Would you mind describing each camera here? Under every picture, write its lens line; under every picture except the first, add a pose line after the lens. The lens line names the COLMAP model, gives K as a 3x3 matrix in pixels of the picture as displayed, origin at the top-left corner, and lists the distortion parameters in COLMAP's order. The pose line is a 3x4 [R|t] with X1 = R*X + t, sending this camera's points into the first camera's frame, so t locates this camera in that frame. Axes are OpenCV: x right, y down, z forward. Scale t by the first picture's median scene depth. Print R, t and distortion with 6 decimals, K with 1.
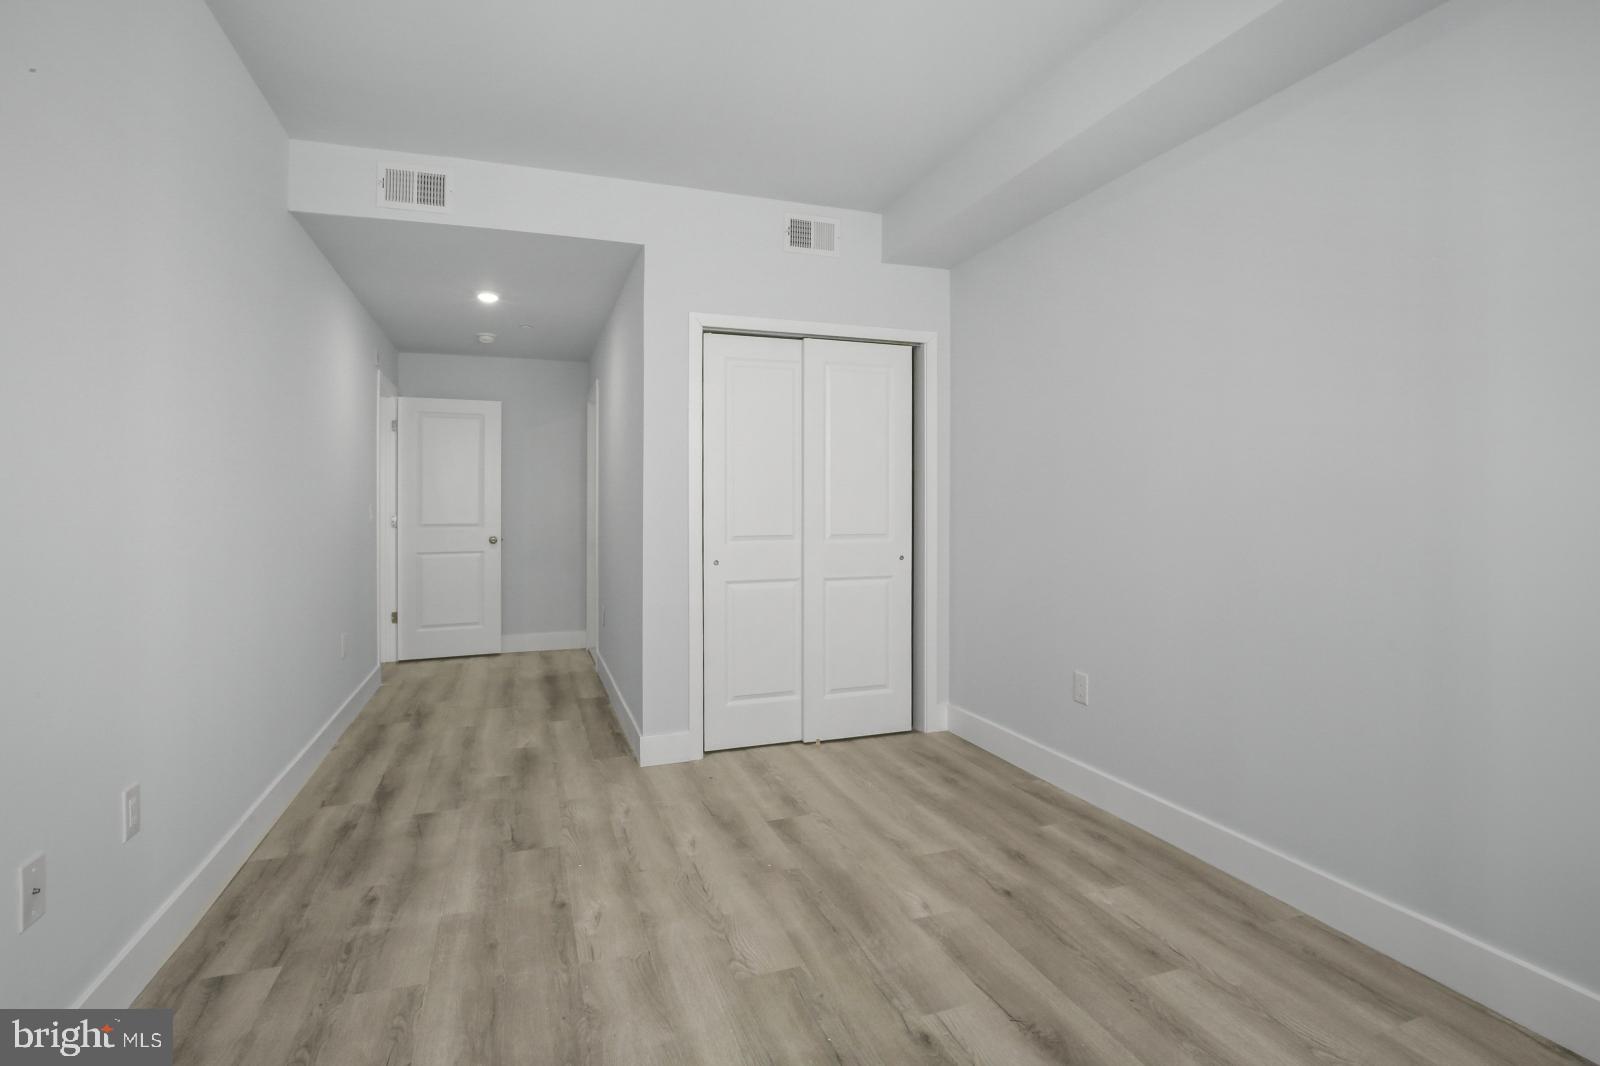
lens RADIAL K [[763.1, 0, 801.2], [0, 763.1, 505.3], [0, 0, 1]] dist [-0.033796, 0.000377]
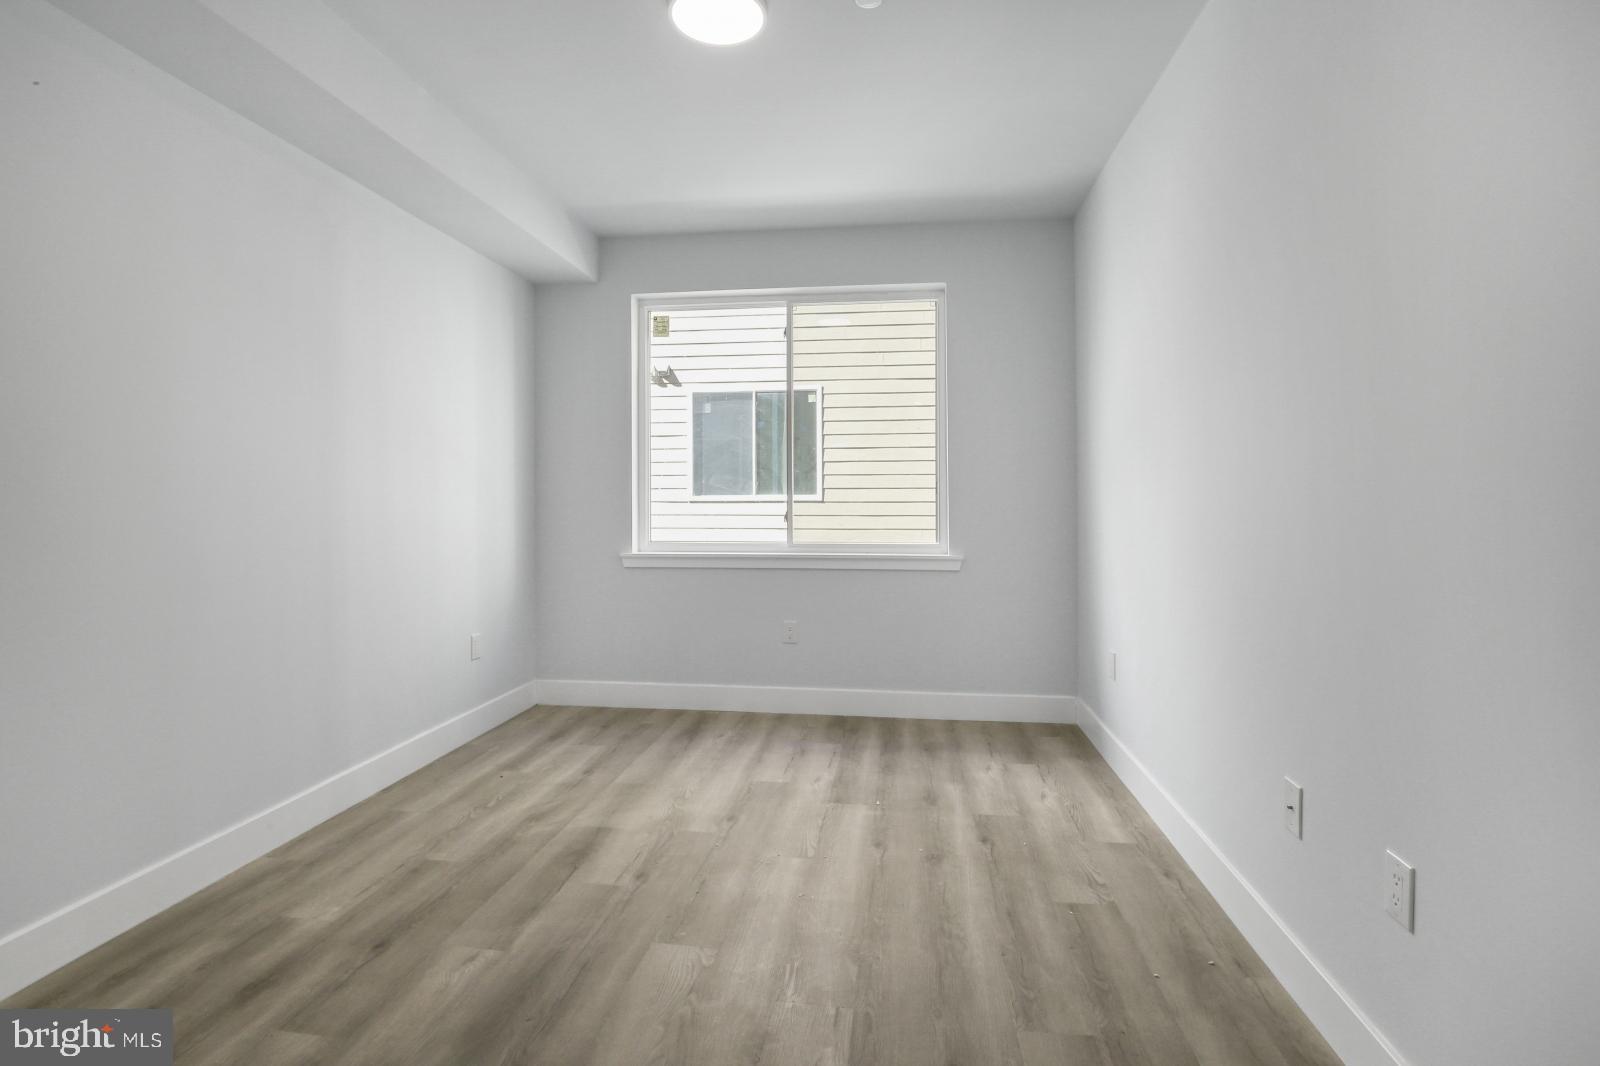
lens RADIAL K [[763.1, 0, 801.2], [0, 763.1, 505.3], [0, 0, 1]] dist [-0.033796, 0.000377]
pose [[-0.884446, -0.001241, 0.466640, -0.439653], [0.002946, 0.999962, 0.008242, 0.002486], [-0.466633, 0.008664, -0.884409, 1.214077]]
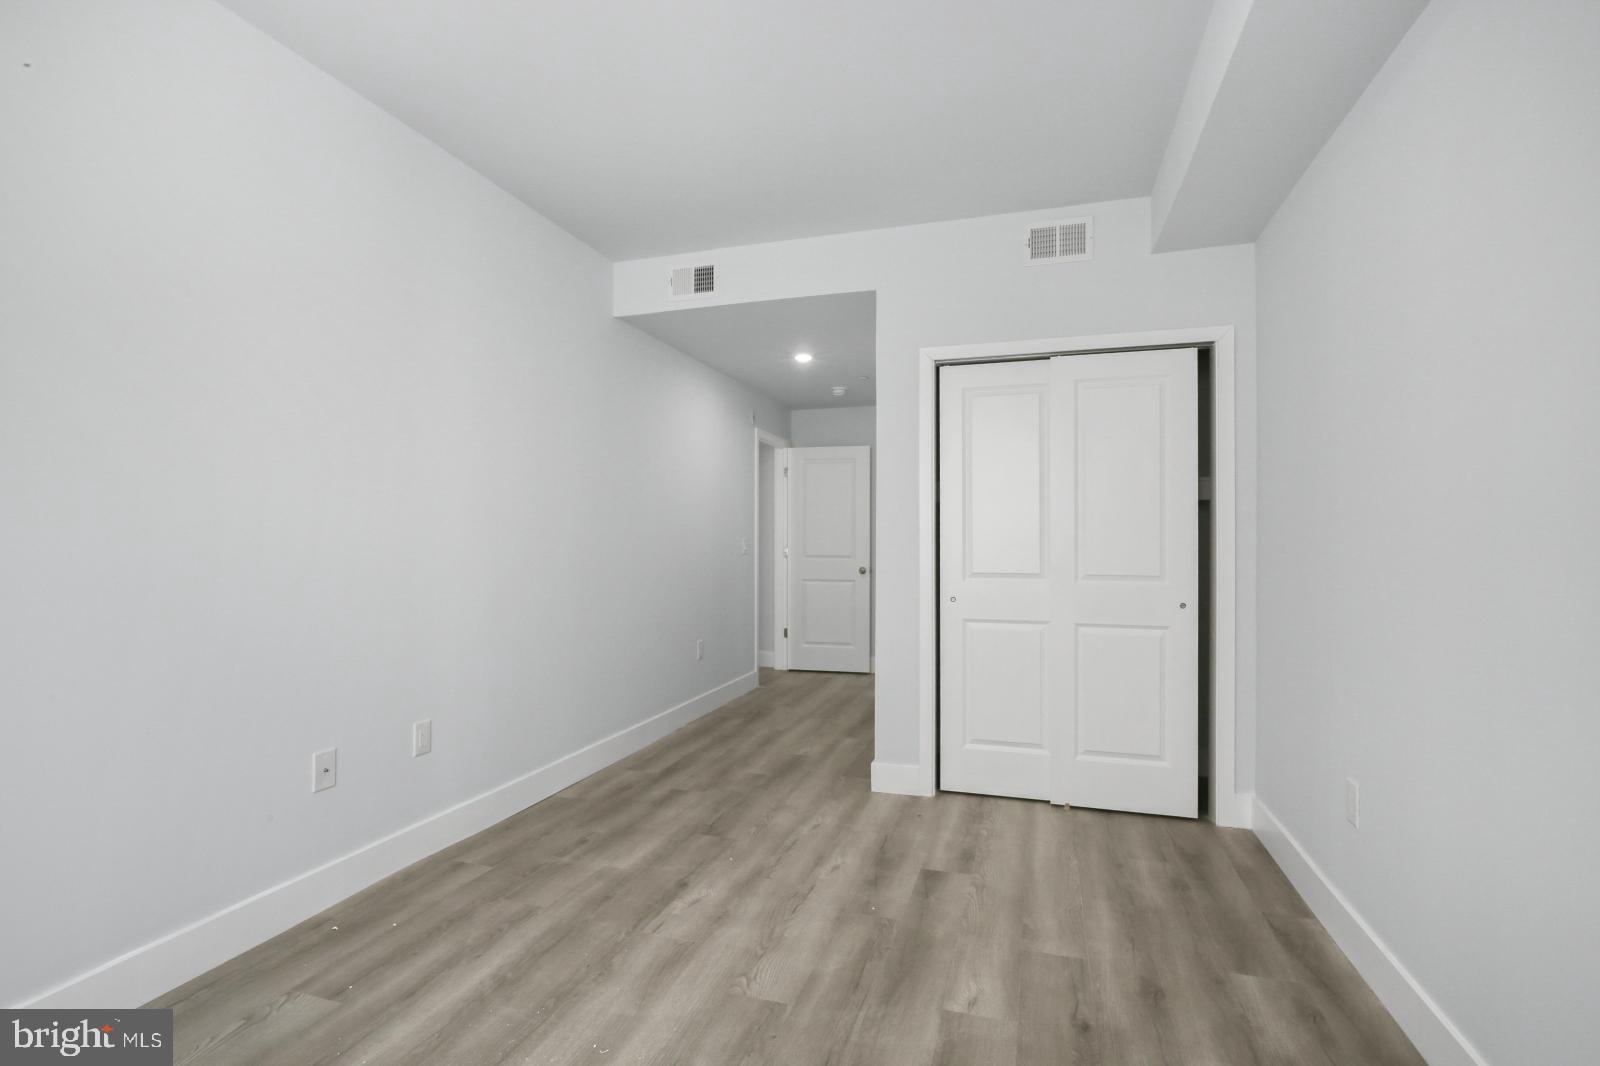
lens RADIAL K [[751.3, 0, 810.8], [0, 751.3, 534.5], [0, 0, 1]] dist [-0.015099, 0.000126]
pose [[0.796860, 0.001555, -0.604162, 0.412297], [-0.005819, 0.999970, -0.005101, -0.002123], [0.604136, 0.007580, 0.796845, 0.152595]]
